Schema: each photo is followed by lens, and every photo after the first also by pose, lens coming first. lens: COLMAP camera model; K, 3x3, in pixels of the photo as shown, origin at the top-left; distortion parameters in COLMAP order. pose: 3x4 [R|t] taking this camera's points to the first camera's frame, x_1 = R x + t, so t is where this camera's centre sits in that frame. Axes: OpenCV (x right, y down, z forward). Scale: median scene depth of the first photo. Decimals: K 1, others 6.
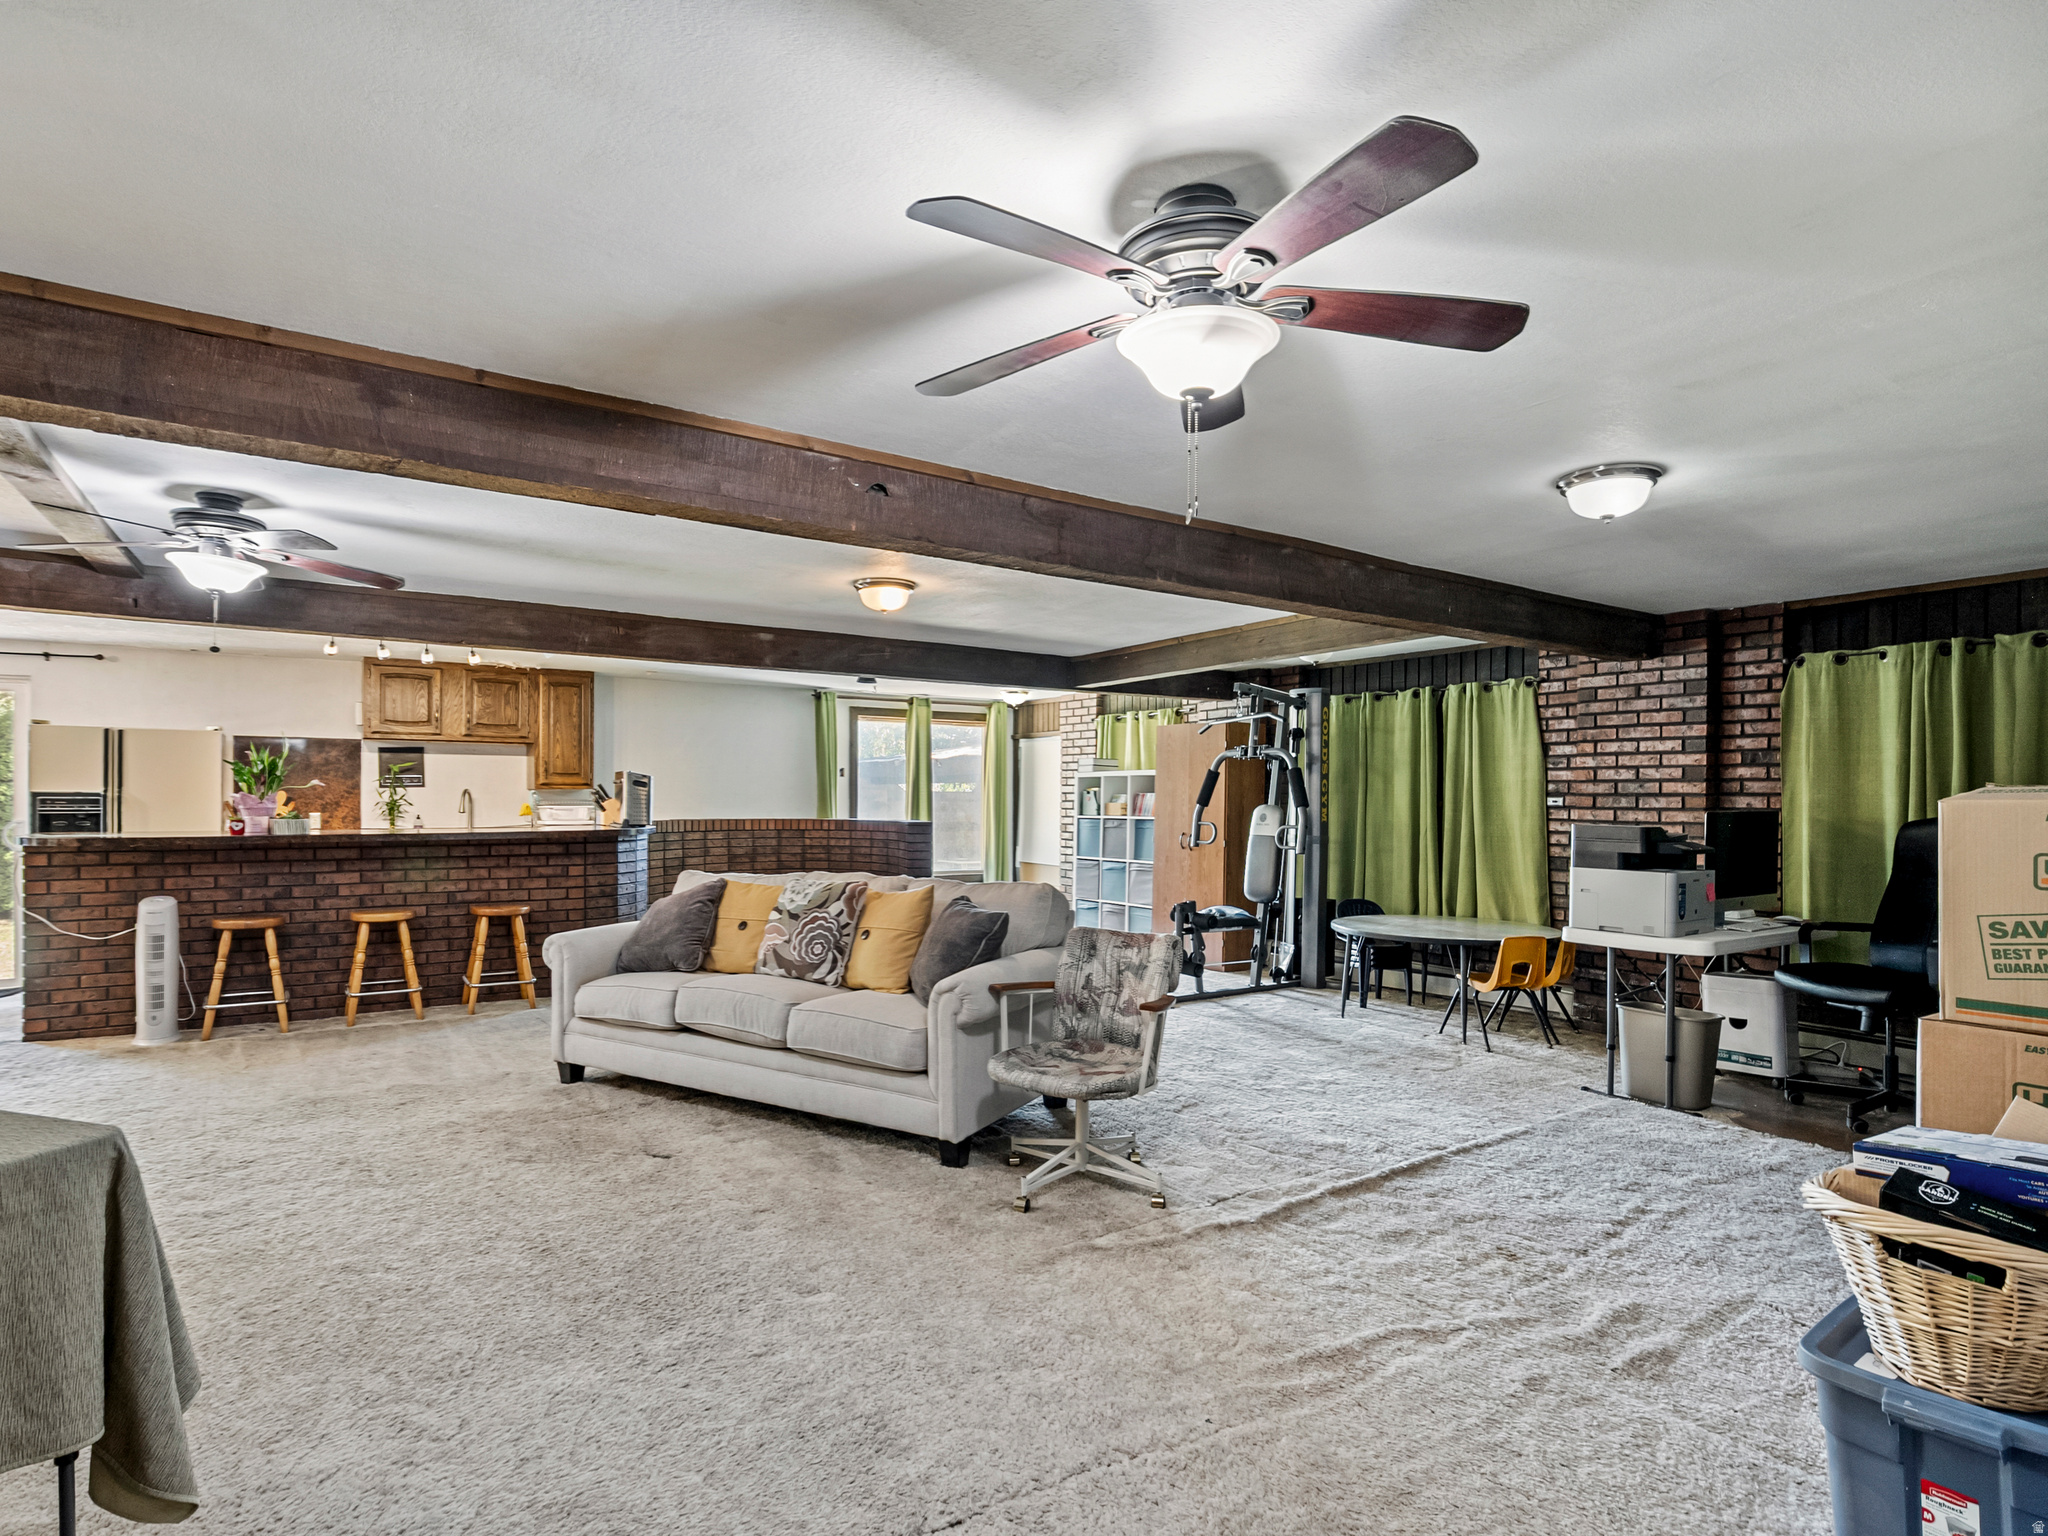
lens RADIAL K [[1077.4, 0, 1031.0], [0, 1077.4, 782.8], [0, 0, 1]] dist [-0.000793, 0.002322]
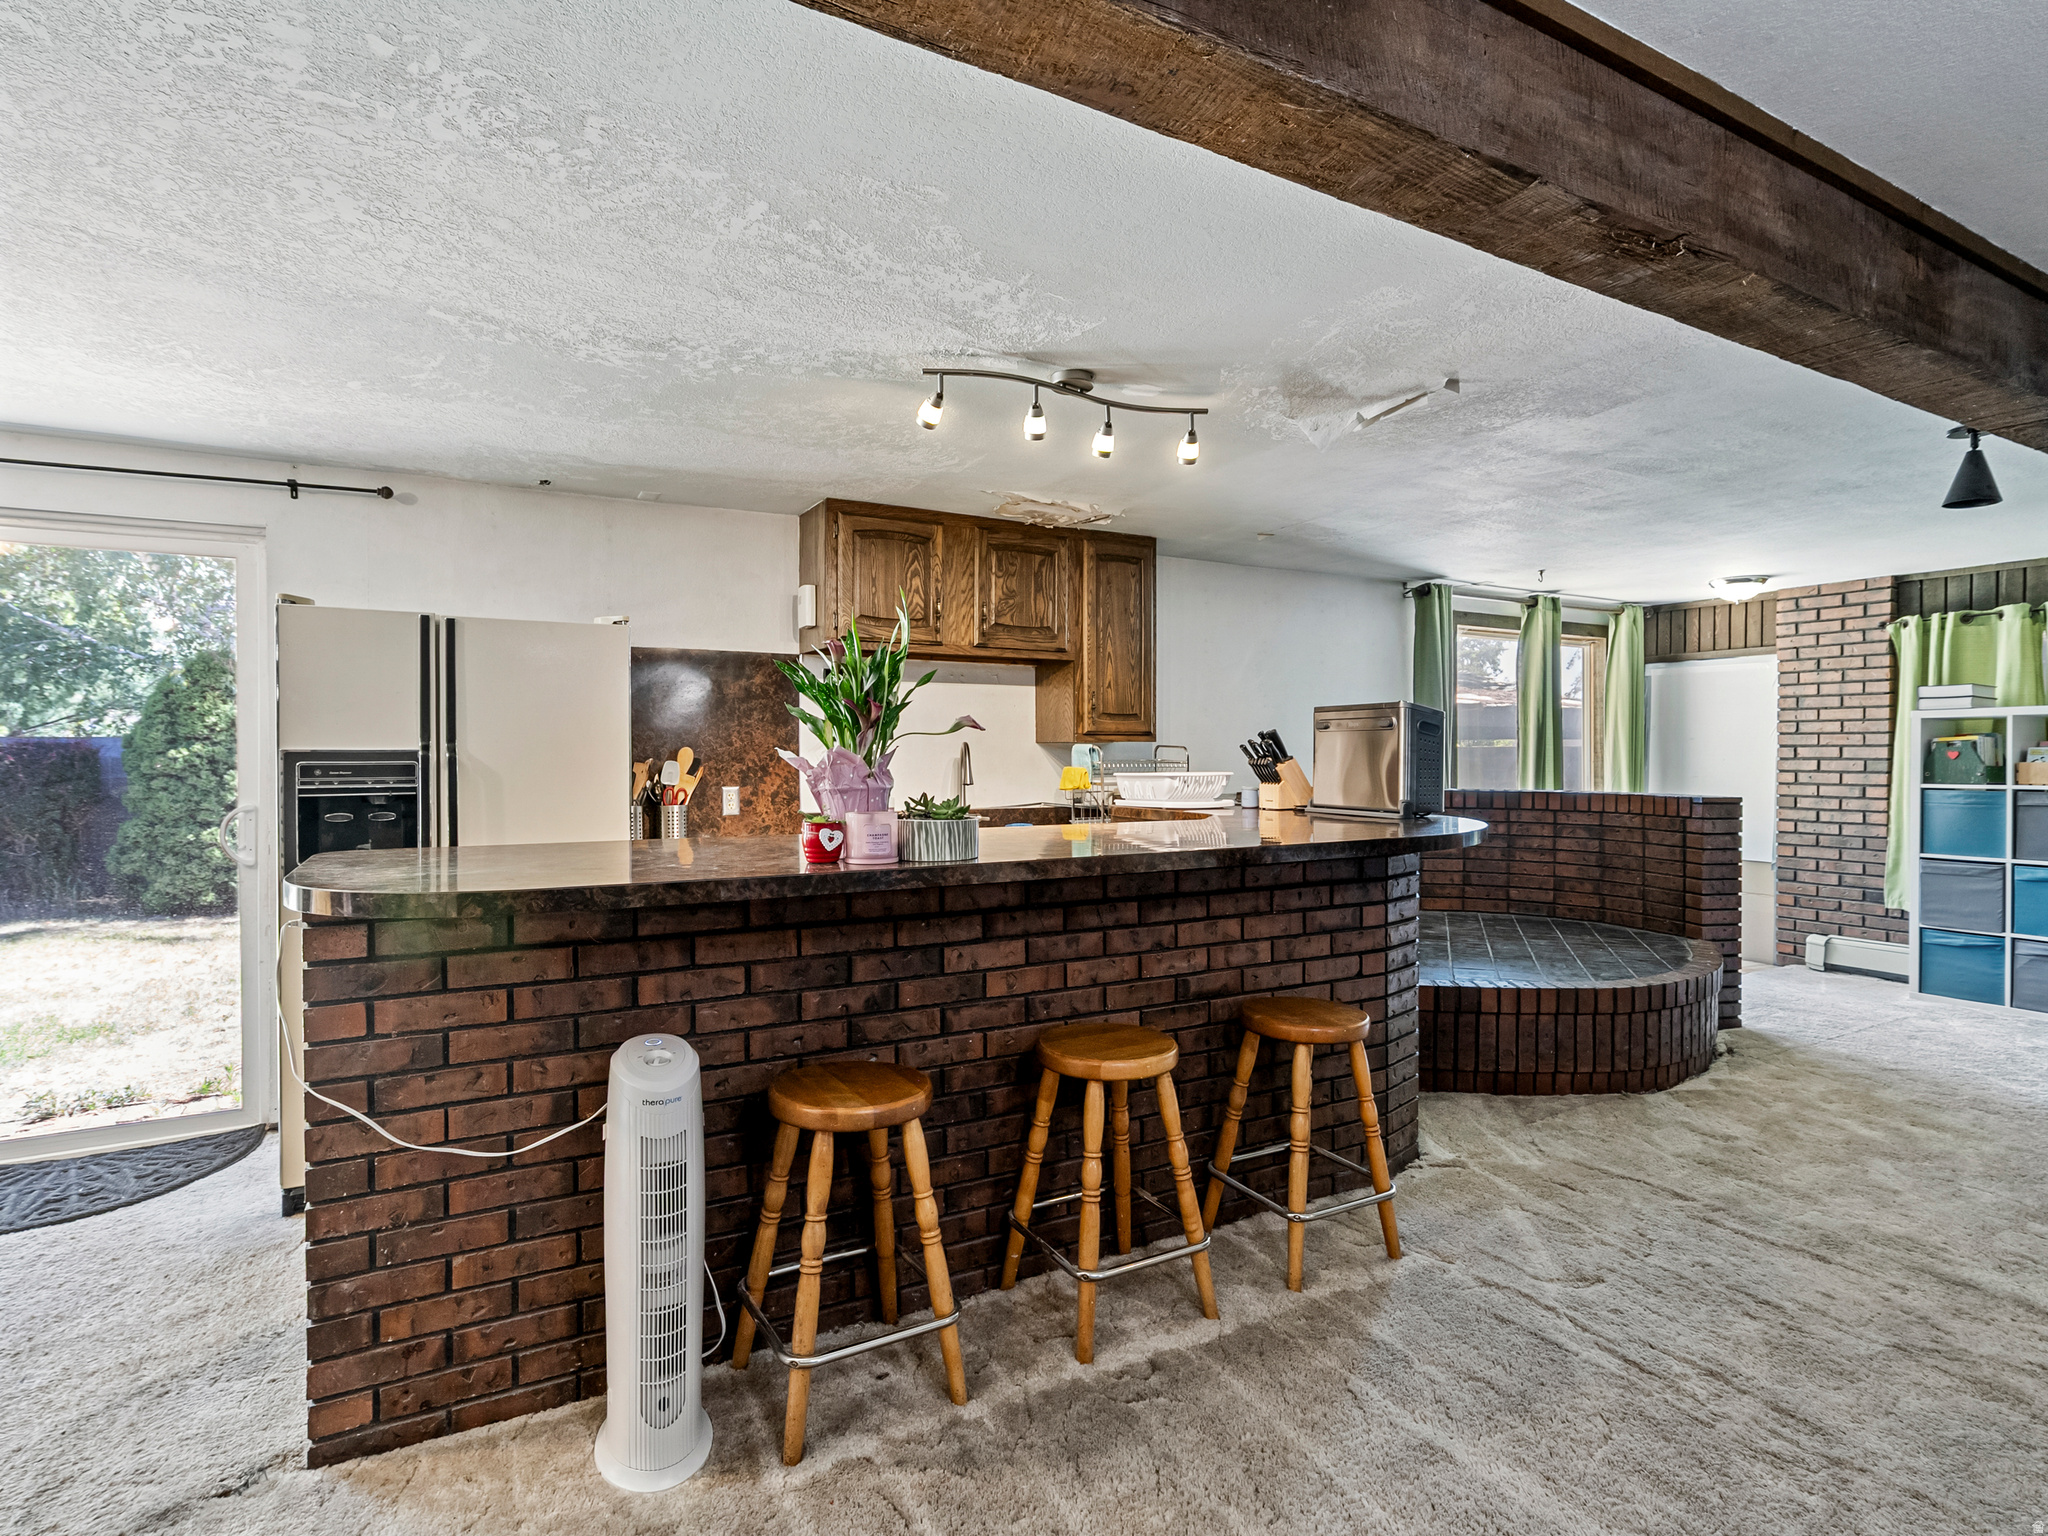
lens RADIAL K [[1059.9, 0, 1033.5], [0, 1059.9, 747.3], [0, 0, 1]] dist [-0.007261, 0.002884]
pose [[0.996378, -0.005349, -0.084867, -0.572050], [0.006002, 0.999954, 0.007447, 0.005795], [0.084824, -0.007929, 0.996364, 0.579974]]
